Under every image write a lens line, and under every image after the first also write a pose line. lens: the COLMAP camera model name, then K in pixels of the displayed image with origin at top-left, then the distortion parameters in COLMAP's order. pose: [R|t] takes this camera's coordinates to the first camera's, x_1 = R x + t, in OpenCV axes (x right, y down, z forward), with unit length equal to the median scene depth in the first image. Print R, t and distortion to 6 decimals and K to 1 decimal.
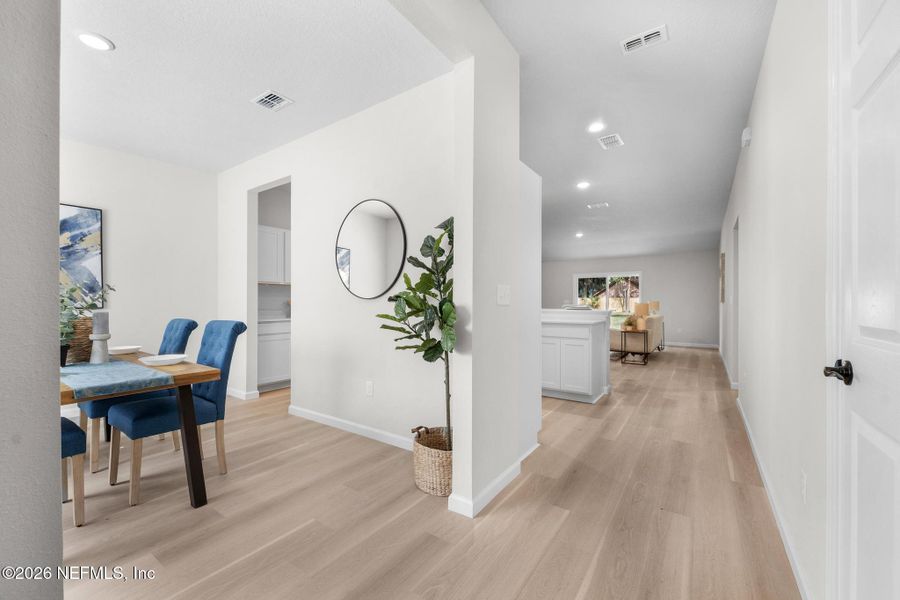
lens RADIAL K [[367.4, 0, 449.5], [0, 367.4, 304.0], [0, 0, 1]] dist [-0.000011, 0.000100]
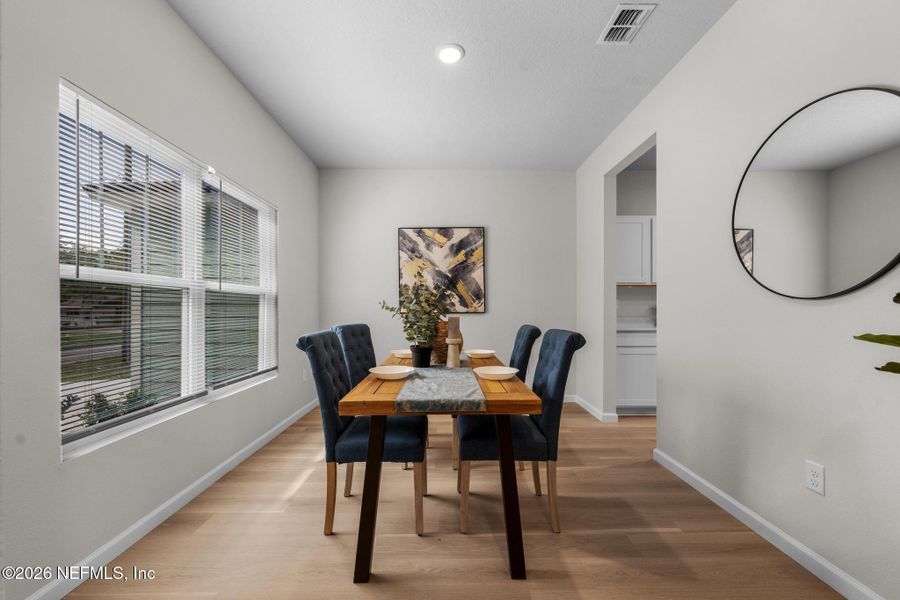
lens RADIAL K [[360.9, 0, 449.1], [0, 360.9, 307.2], [0, 0, 1]] dist [0.000686, 0.000160]
pose [[0.579160, -0.003227, -0.815208, -0.095525], [-0.001499, 0.999986, -0.005023, 0.000273], [0.815213, 0.004131, 0.579147, 0.277281]]
